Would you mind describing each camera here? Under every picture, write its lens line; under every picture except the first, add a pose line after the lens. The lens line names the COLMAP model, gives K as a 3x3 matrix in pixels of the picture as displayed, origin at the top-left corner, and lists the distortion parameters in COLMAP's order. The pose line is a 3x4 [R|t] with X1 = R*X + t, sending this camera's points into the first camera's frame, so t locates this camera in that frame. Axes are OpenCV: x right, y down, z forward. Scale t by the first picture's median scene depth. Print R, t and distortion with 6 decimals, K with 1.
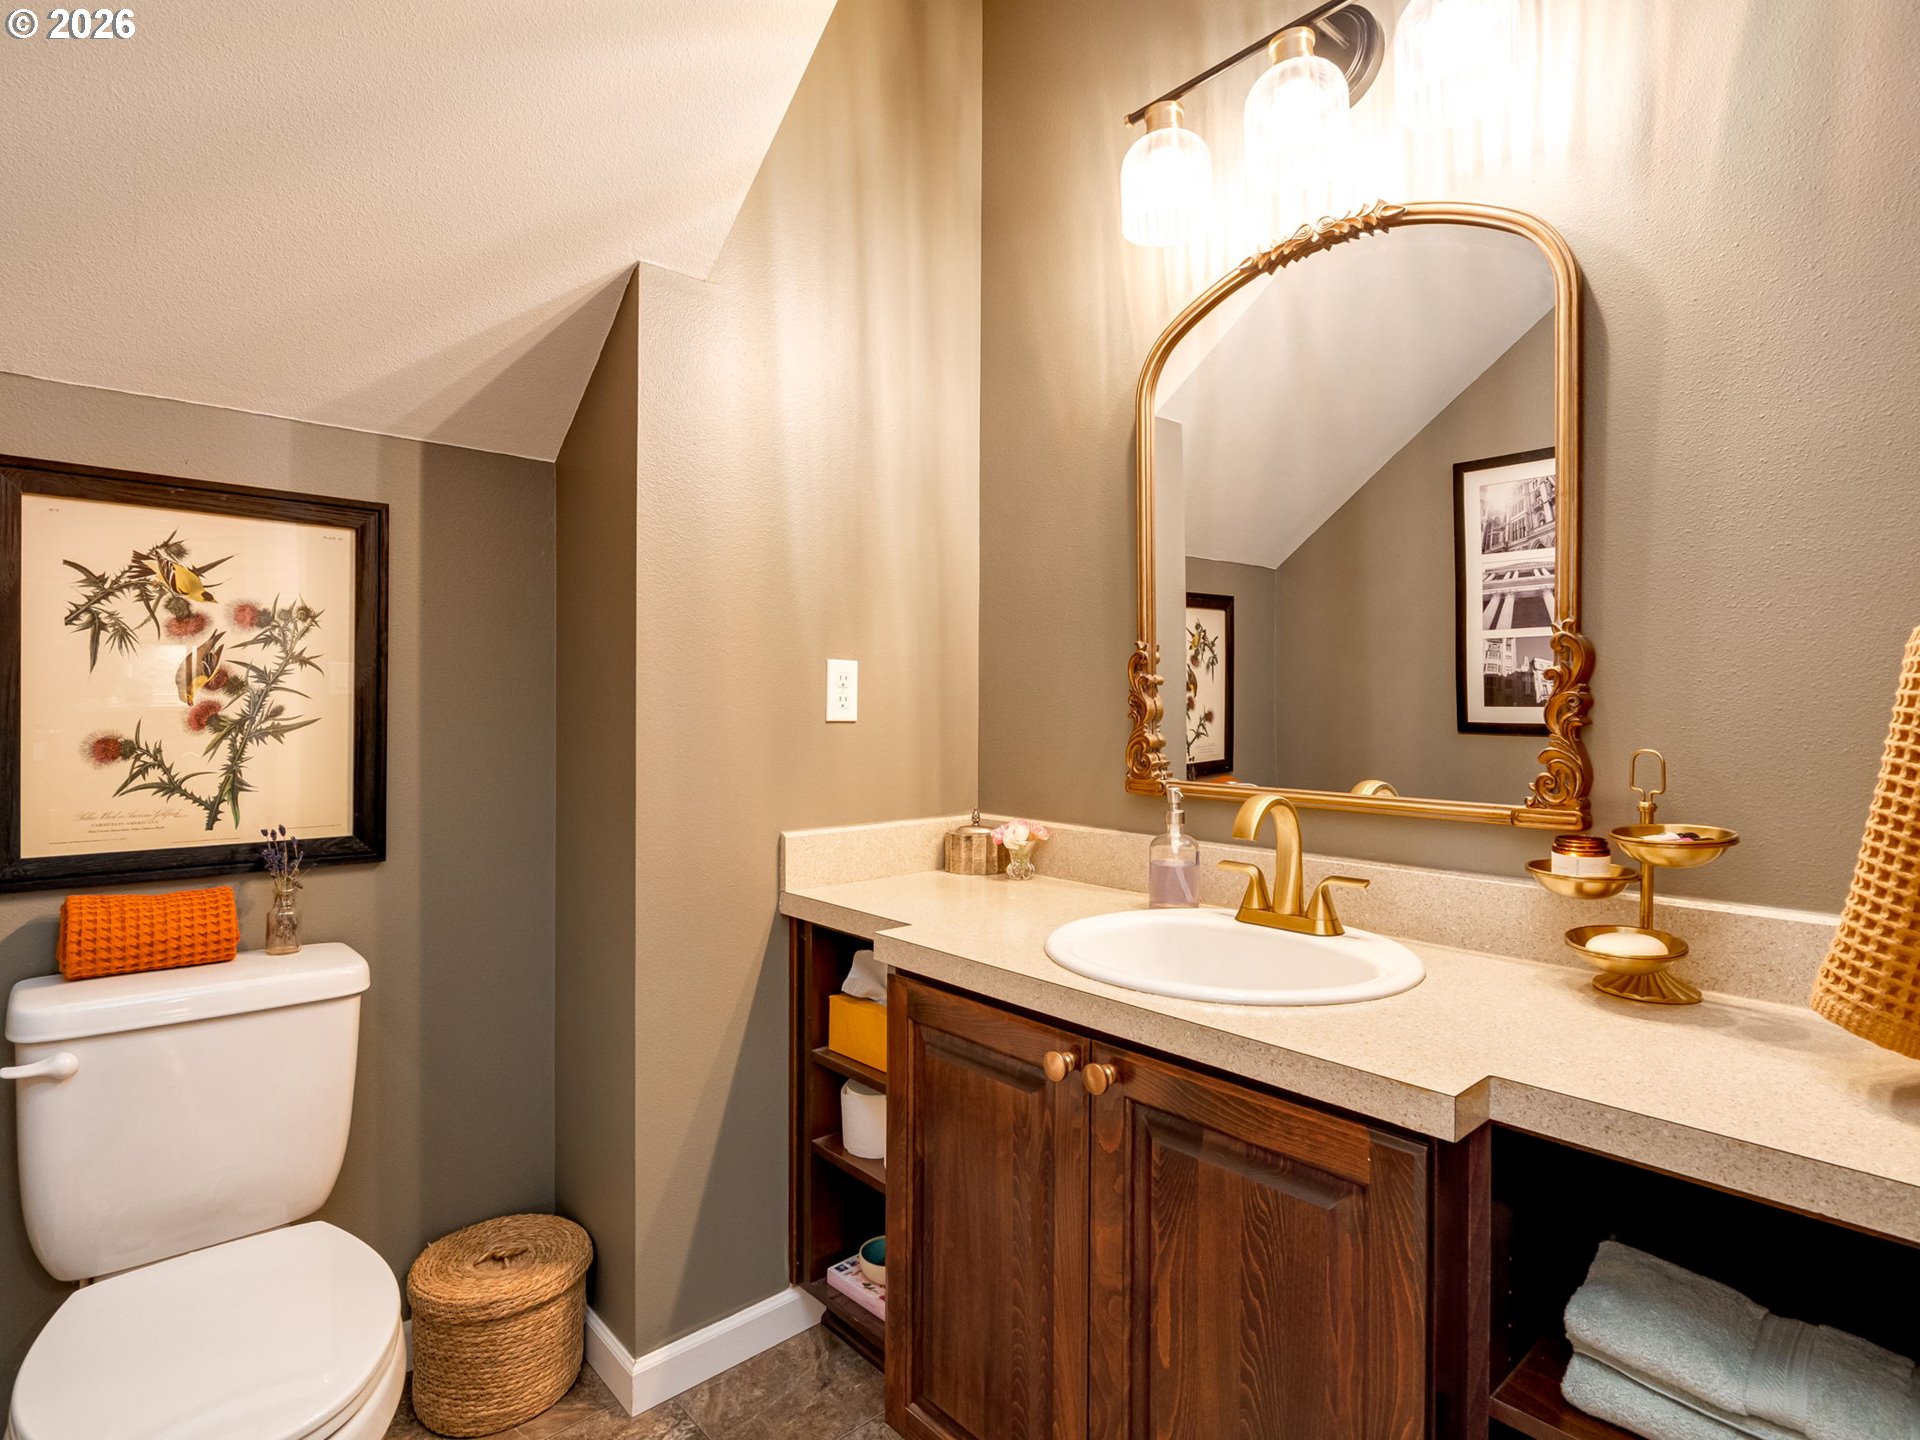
lens RADIAL K [[984.4, 0, 956.8], [0, 984.4, 705.7], [0, 0, 1]] dist [-0.001192, -0.000064]
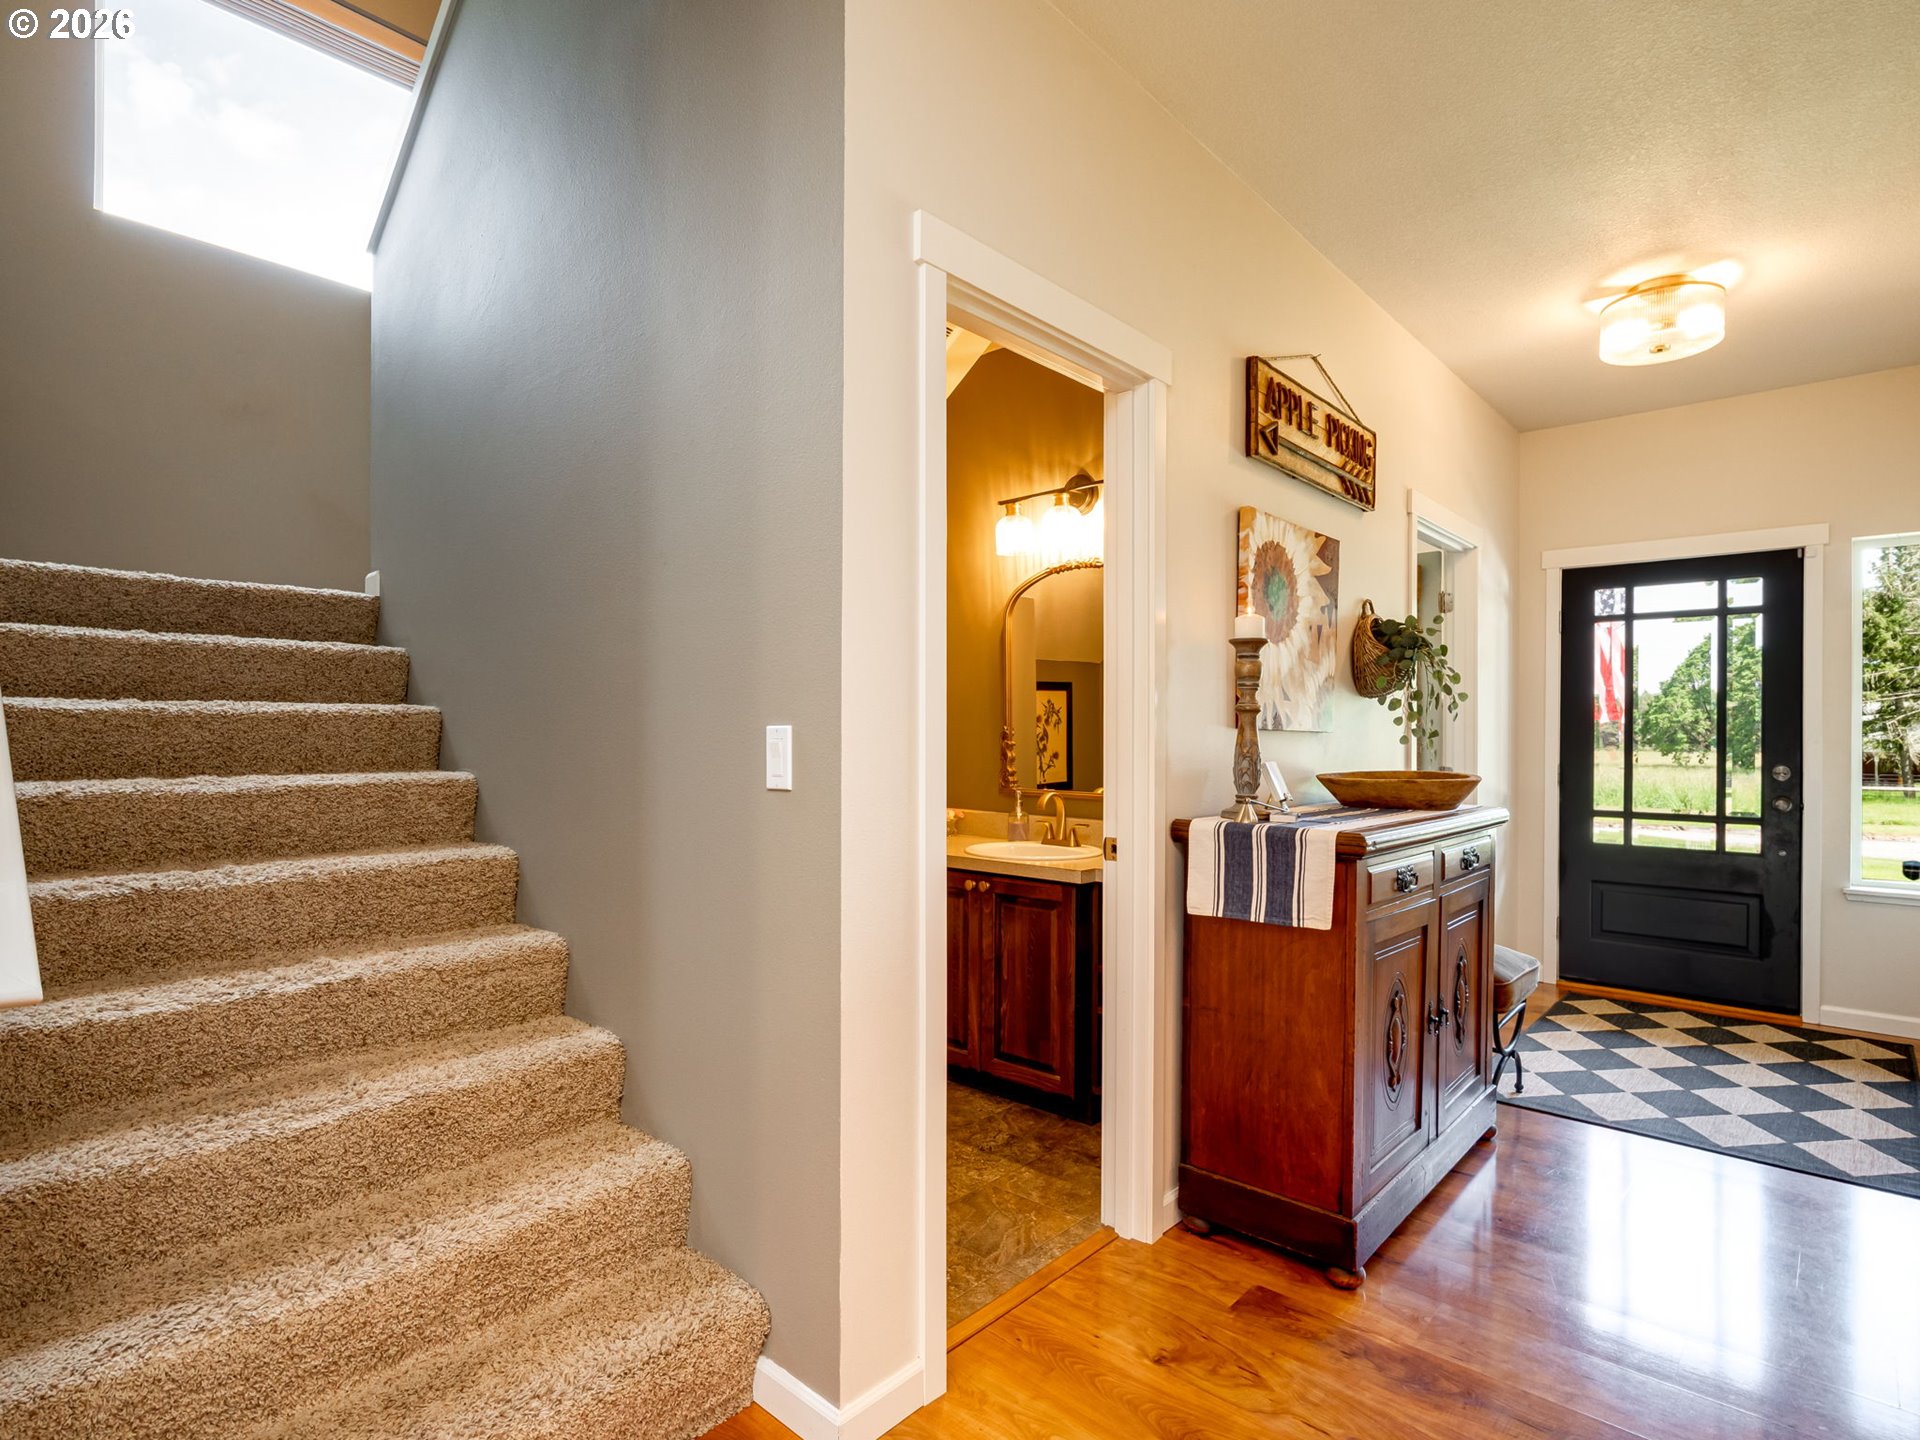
lens RADIAL K [[984.4, 0, 965.5], [0, 984.4, 727.9], [0, 0, 1]] dist [-0.001192, -0.000064]
pose [[0.994008, 0.002916, 0.109269, -0.154299], [-0.002315, 0.999981, -0.005627, -0.051307], [-0.109283, 0.005341, 0.993996, -1.269854]]
